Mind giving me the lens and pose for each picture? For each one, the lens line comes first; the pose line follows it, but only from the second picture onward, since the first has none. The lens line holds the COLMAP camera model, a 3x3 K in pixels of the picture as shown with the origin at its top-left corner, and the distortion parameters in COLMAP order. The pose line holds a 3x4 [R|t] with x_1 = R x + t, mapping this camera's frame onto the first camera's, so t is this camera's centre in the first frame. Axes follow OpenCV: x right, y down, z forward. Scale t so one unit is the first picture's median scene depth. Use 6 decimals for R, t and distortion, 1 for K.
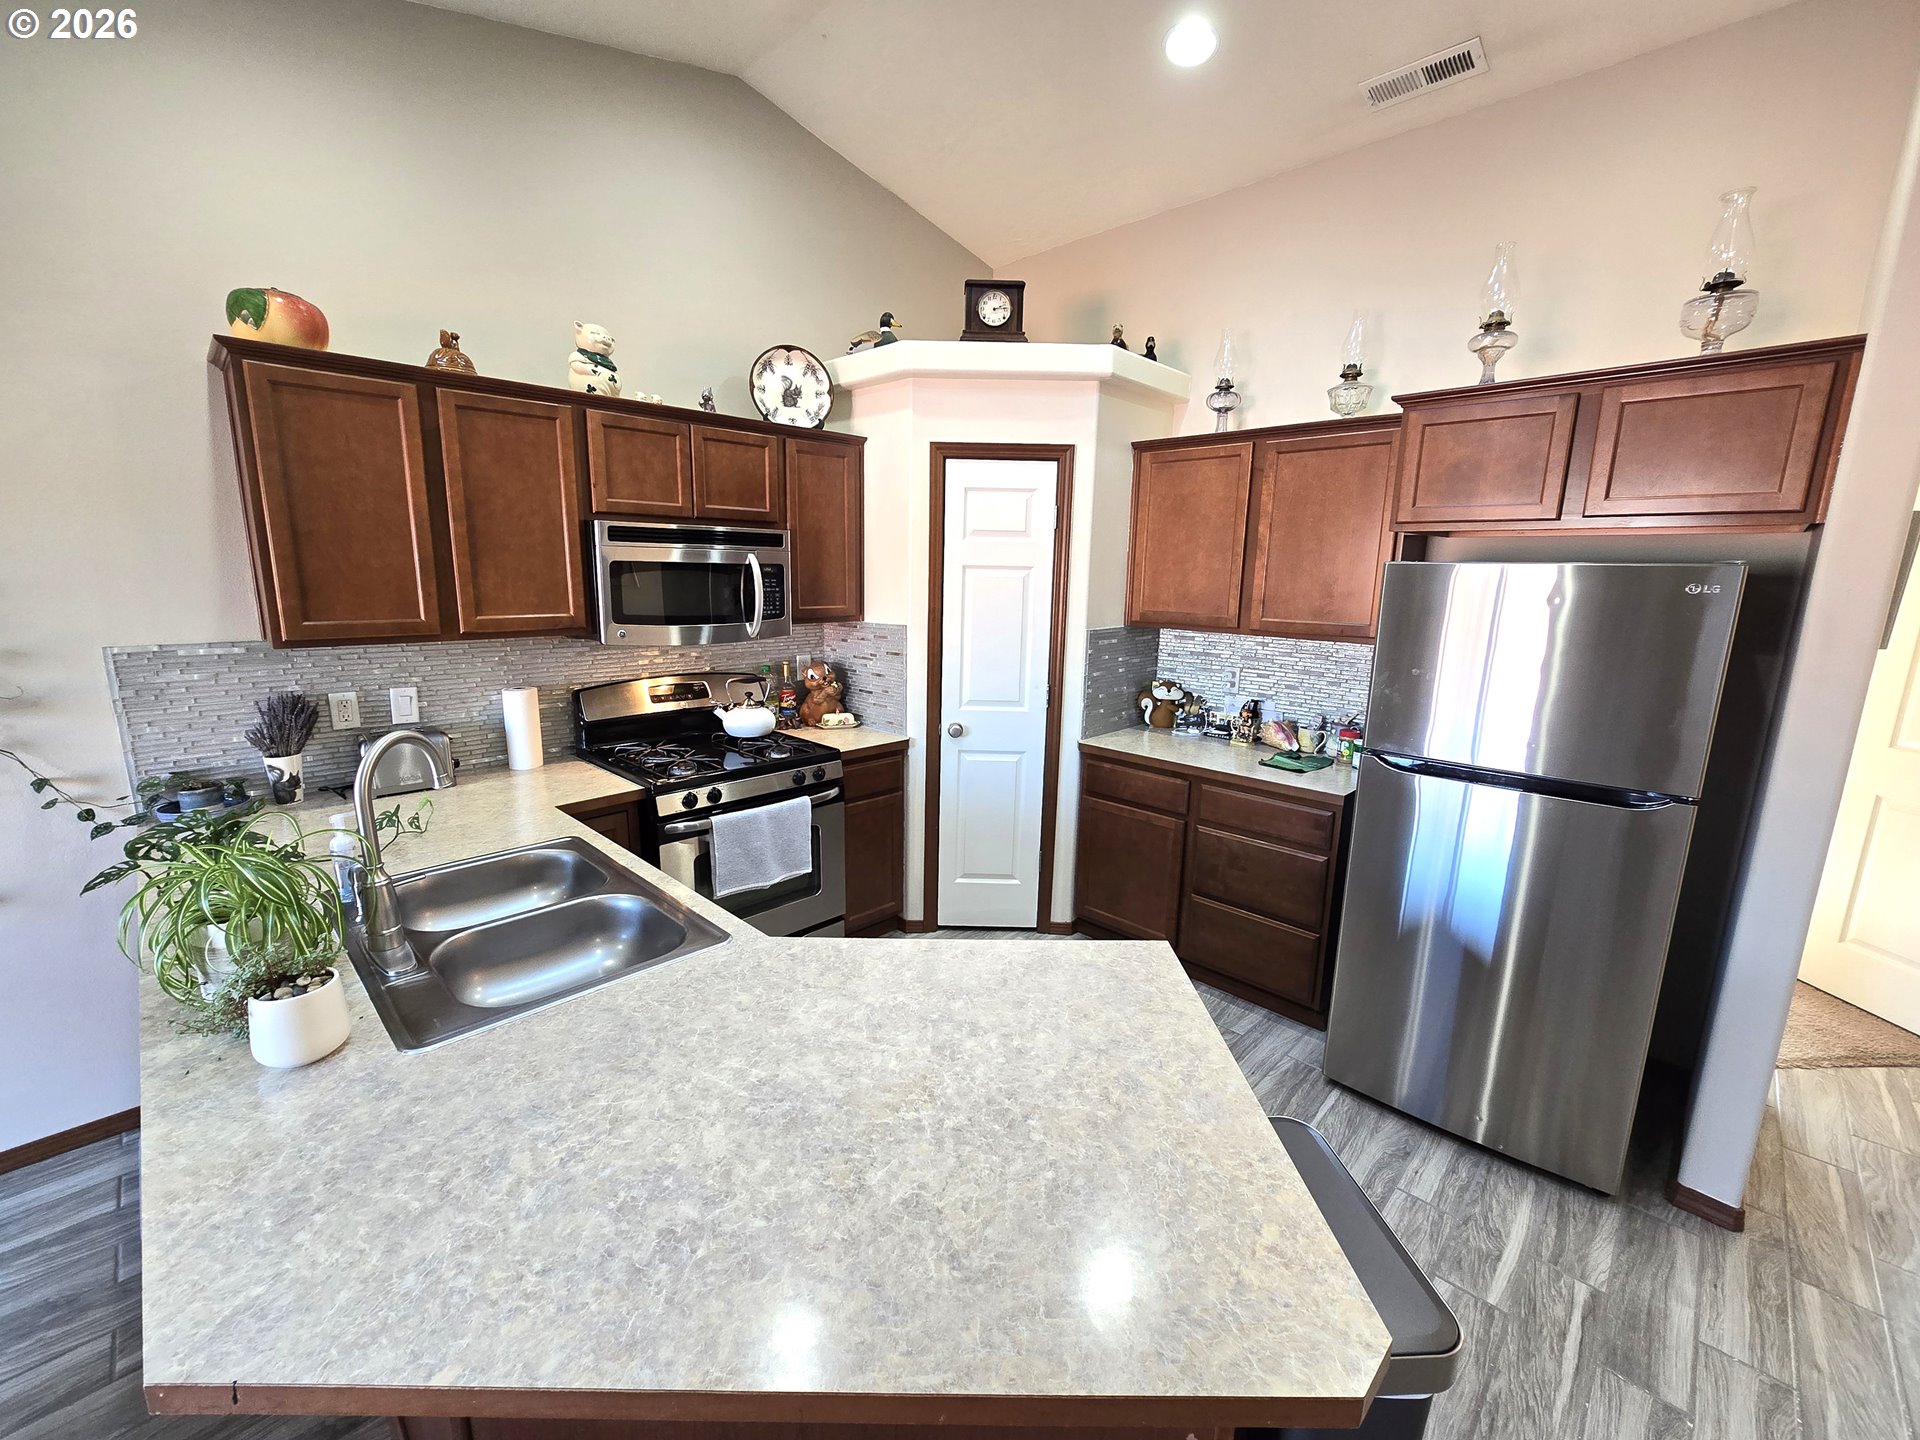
lens RADIAL K [[788.8, 0, 956.2], [0, 788.8, 724.3], [0, 0, 1]] dist [-0.003752, -0.000029]
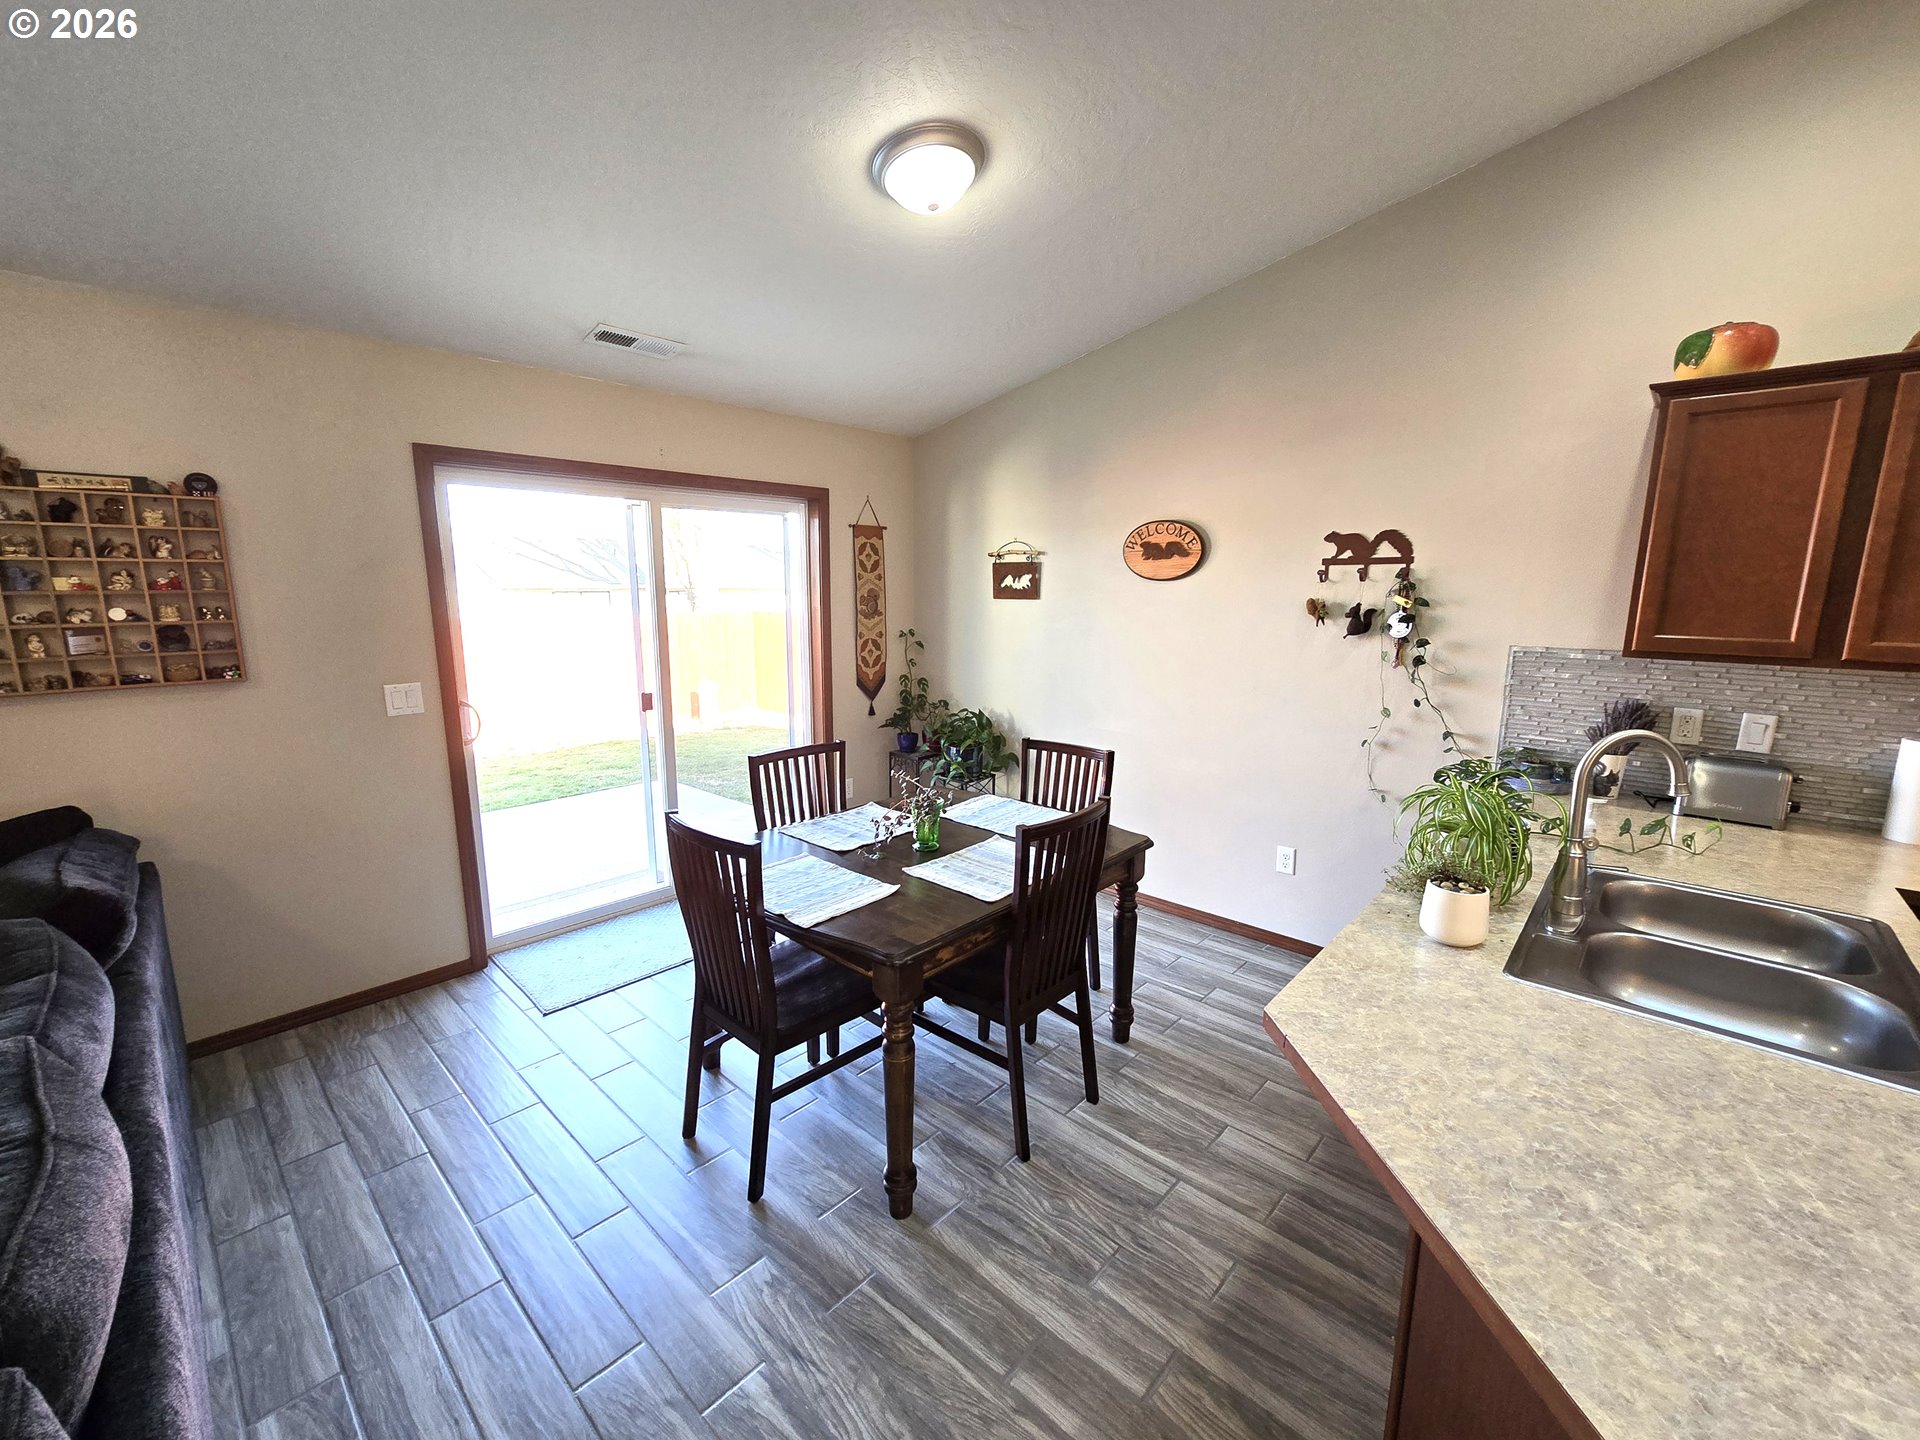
lens RADIAL K [[788.8, 0, 956.4], [0, 788.8, 722.0], [0, 0, 1]] dist [-0.003752, -0.000029]
pose [[0.034619, 0.156325, -0.987099, 0.230950], [-0.199853, 0.968824, 0.146421, 0.020864], [0.979214, 0.192206, 0.064781, 0.014988]]
